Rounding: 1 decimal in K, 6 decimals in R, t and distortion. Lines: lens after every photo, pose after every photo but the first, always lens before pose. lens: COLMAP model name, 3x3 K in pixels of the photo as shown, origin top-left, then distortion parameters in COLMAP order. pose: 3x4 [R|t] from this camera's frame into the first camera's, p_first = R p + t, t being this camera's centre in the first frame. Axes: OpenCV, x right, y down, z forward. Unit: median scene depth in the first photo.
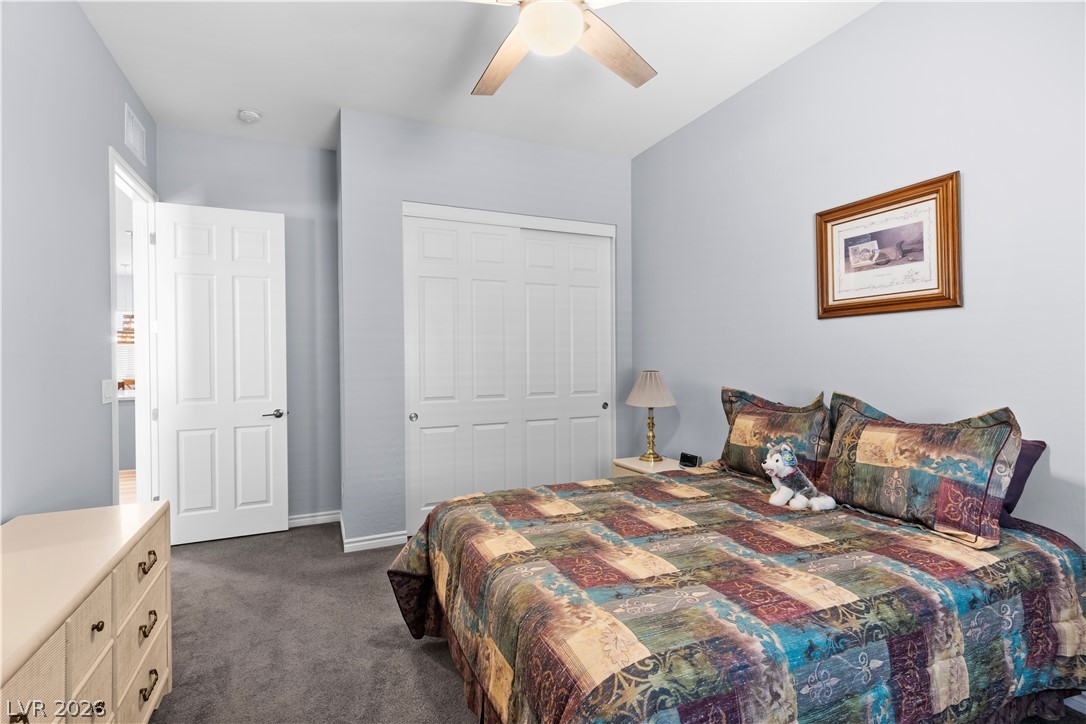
lens RADIAL K [[520.7, 0, 543.0], [0, 520.7, 362.0], [0, 0, 1]] dist [0.002349, 0.000990]
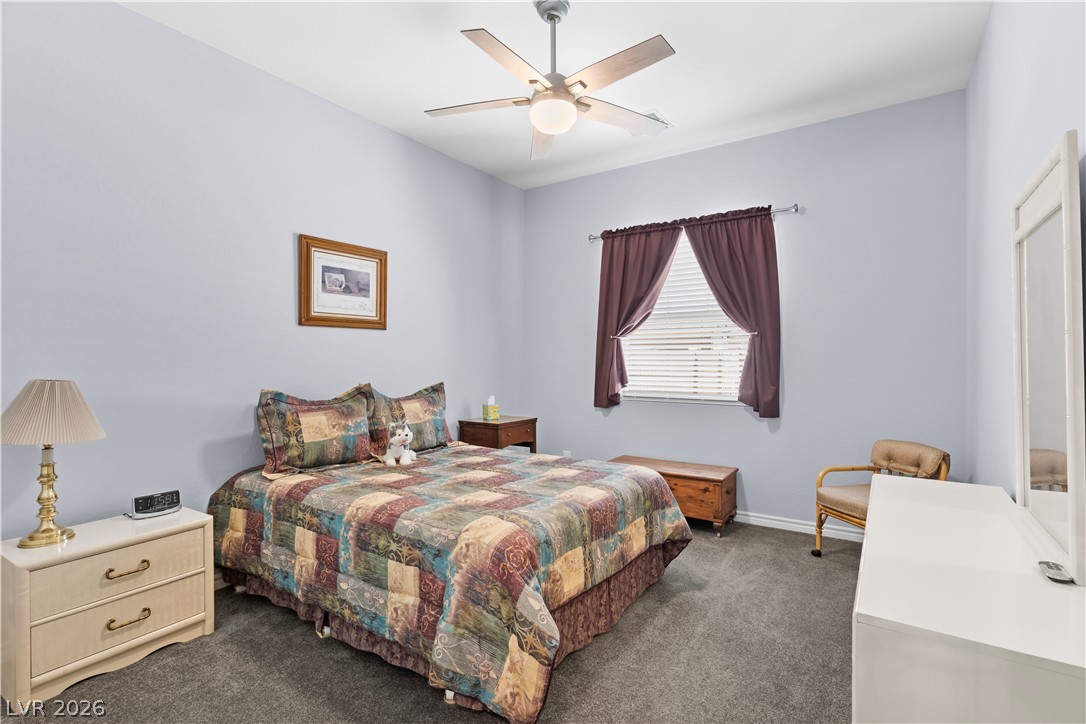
lens RADIAL K [[520.7, 0, 543.0], [0, 520.7, 362.0], [0, 0, 1]] dist [0.002349, 0.000990]
pose [[-0.525340, 0.011794, 0.850810, -0.817704], [0.017160, 0.999847, -0.003265, 0.013590], [-0.850719, 0.012884, -0.525463, 1.271242]]
